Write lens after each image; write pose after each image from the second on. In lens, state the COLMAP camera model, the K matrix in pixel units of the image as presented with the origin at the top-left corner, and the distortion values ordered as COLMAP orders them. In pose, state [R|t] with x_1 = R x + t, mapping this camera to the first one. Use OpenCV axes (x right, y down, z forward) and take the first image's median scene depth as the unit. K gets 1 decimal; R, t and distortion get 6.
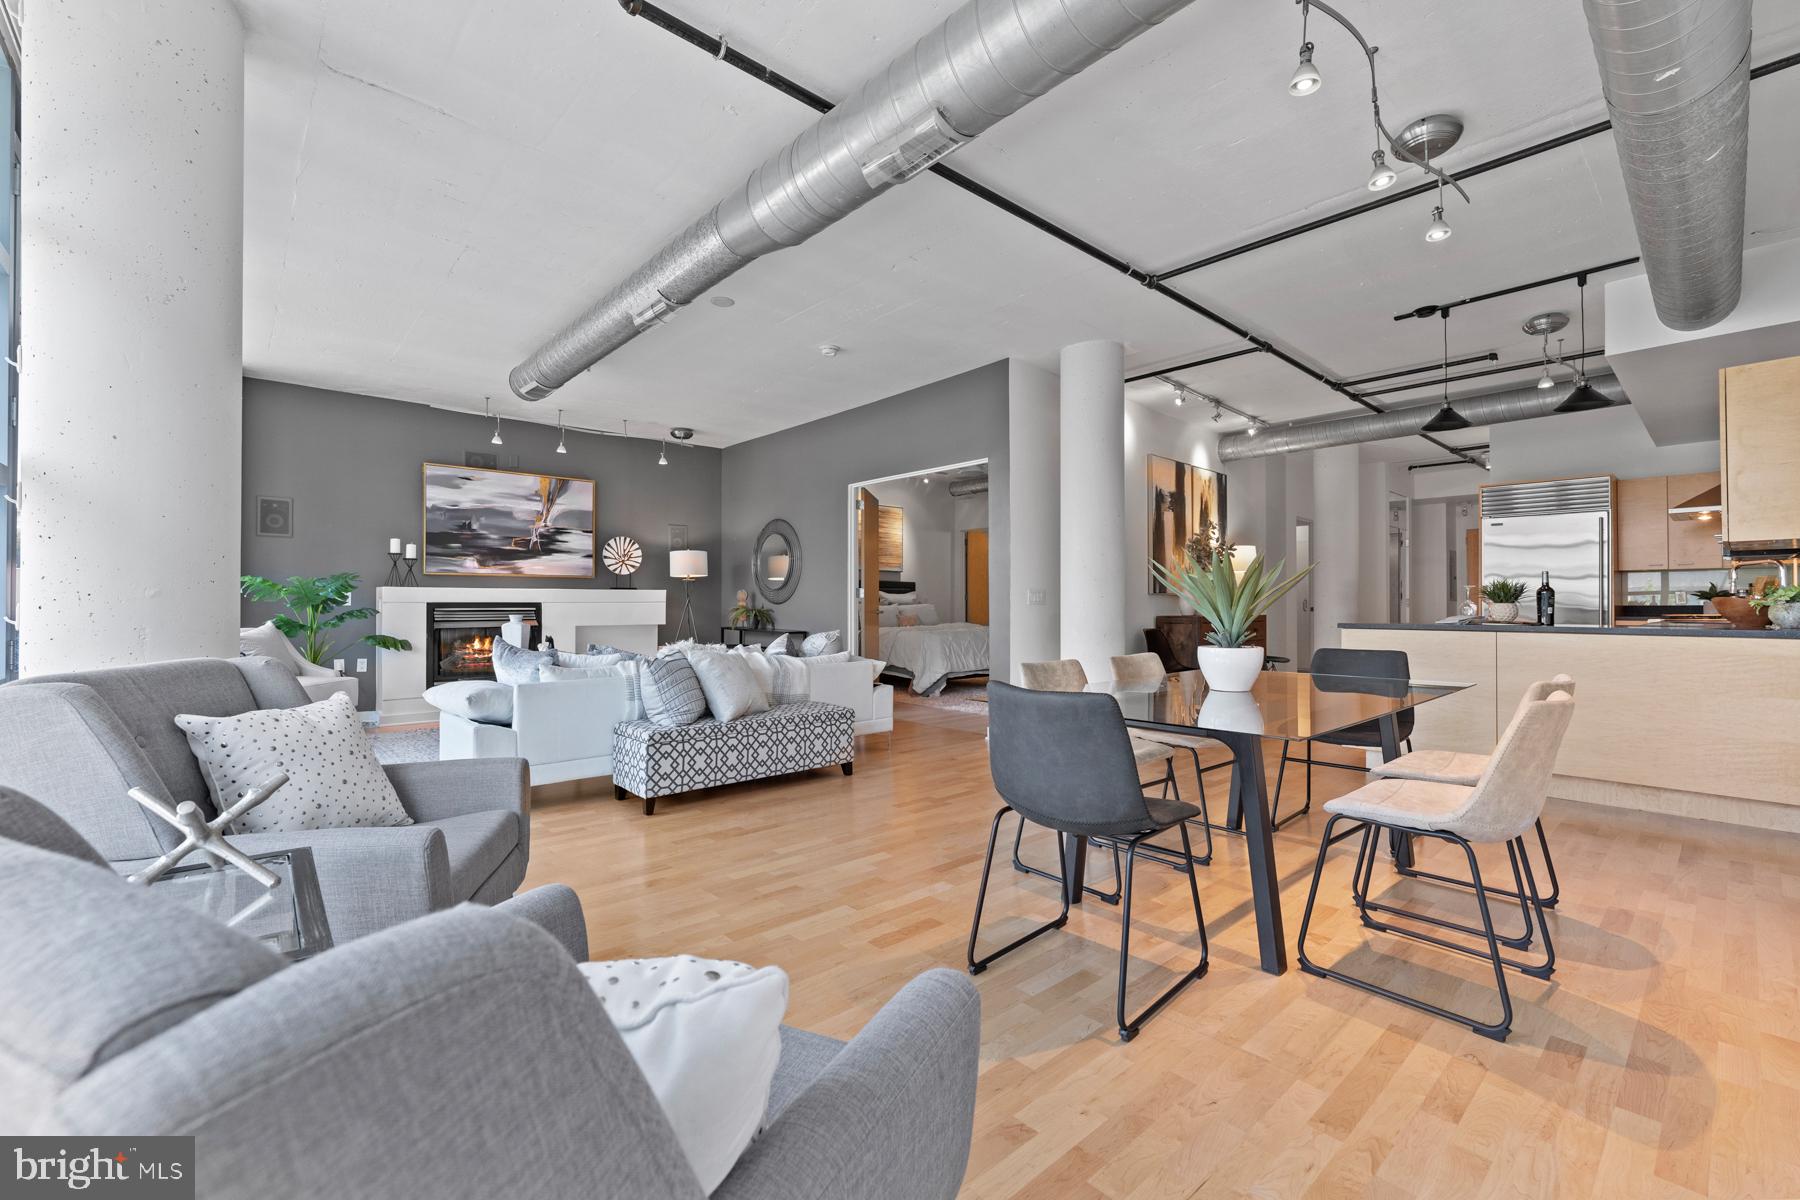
lens RADIAL K [[745.2, 0, 898.8], [0, 745.2, 598.4], [0, 0, 1]] dist [0.001833, 0.000056]
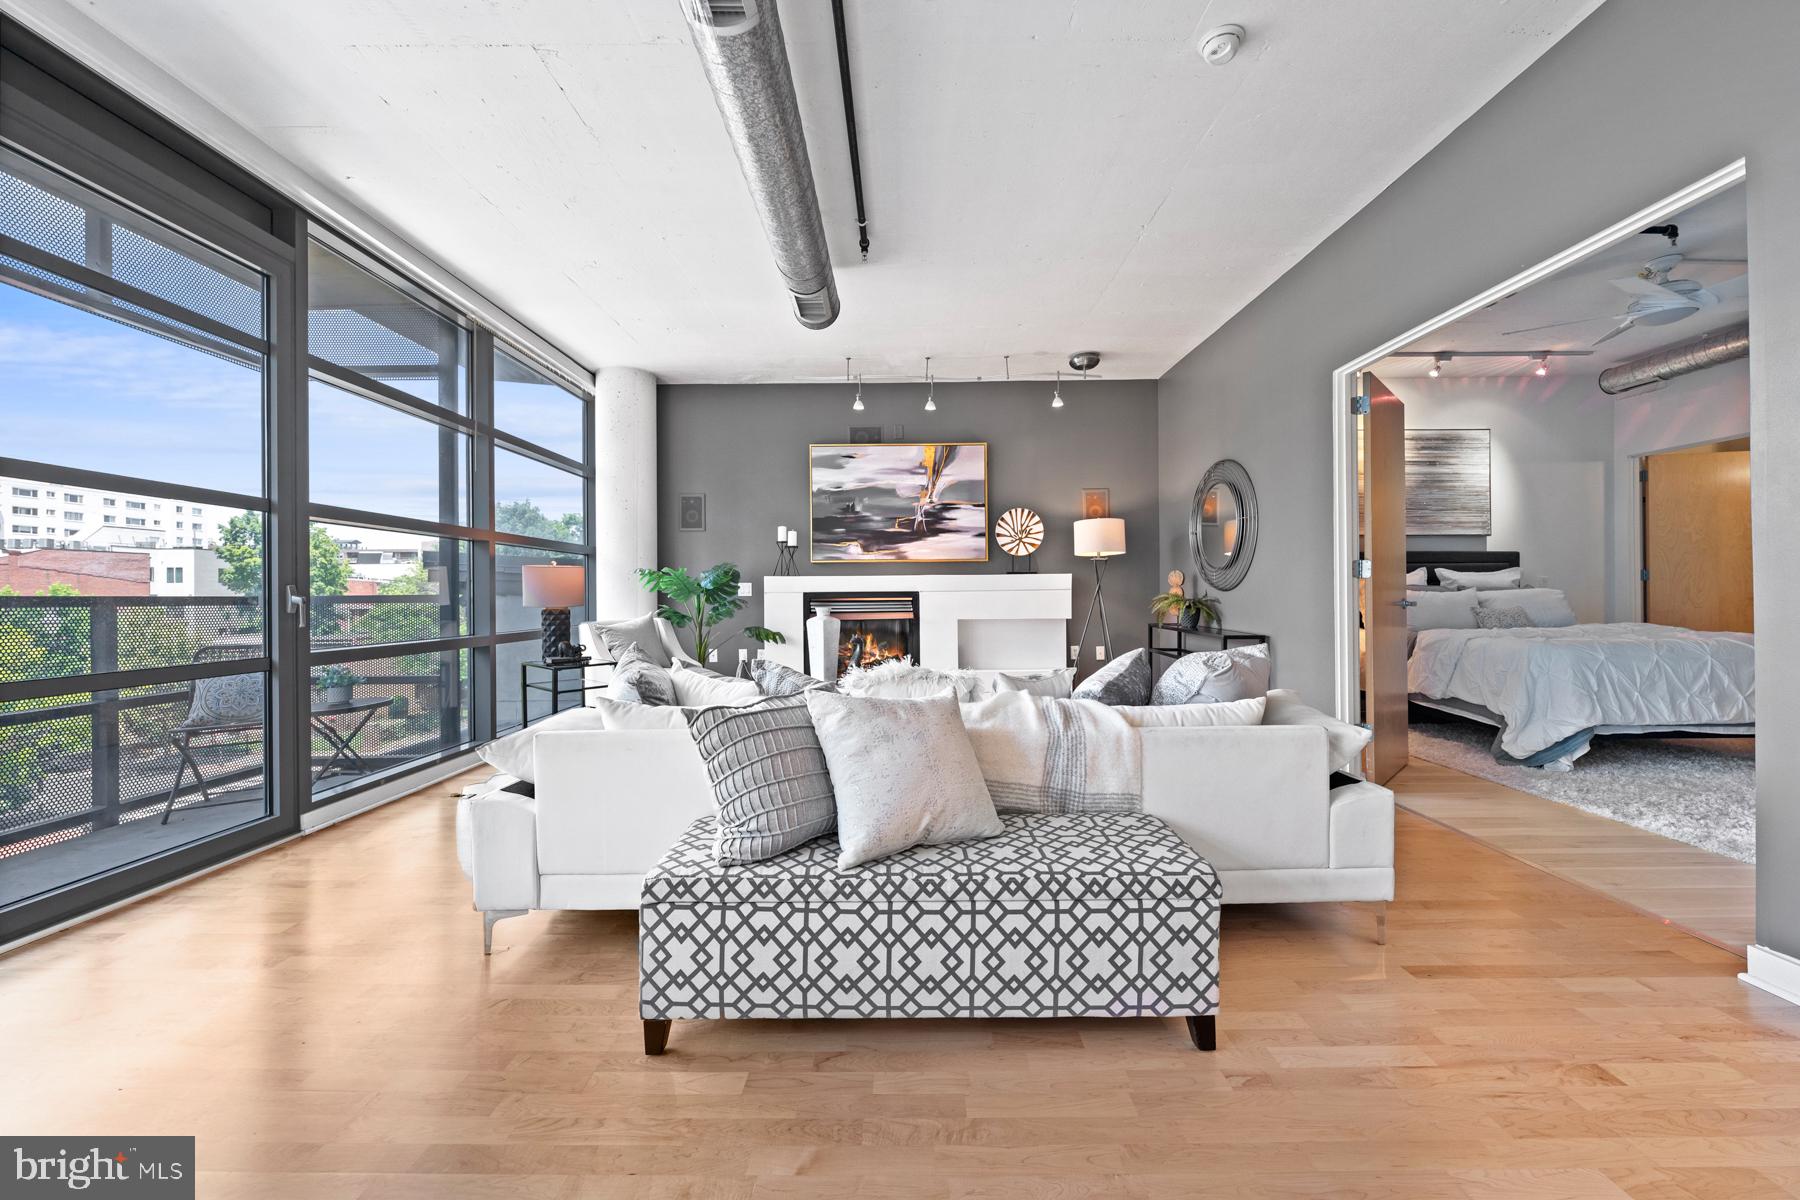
lens RADIAL K [[690.3, 0, 903.8], [0, 690.3, 592.4], [0, 0, 1]] dist [-0.004285, -0.000180]
pose [[0.745633, -0.007288, -0.666317, 0.032279], [0.012628, 0.999915, 0.003195, 0.003827], [0.666237, -0.010796, 0.745662, 0.403075]]
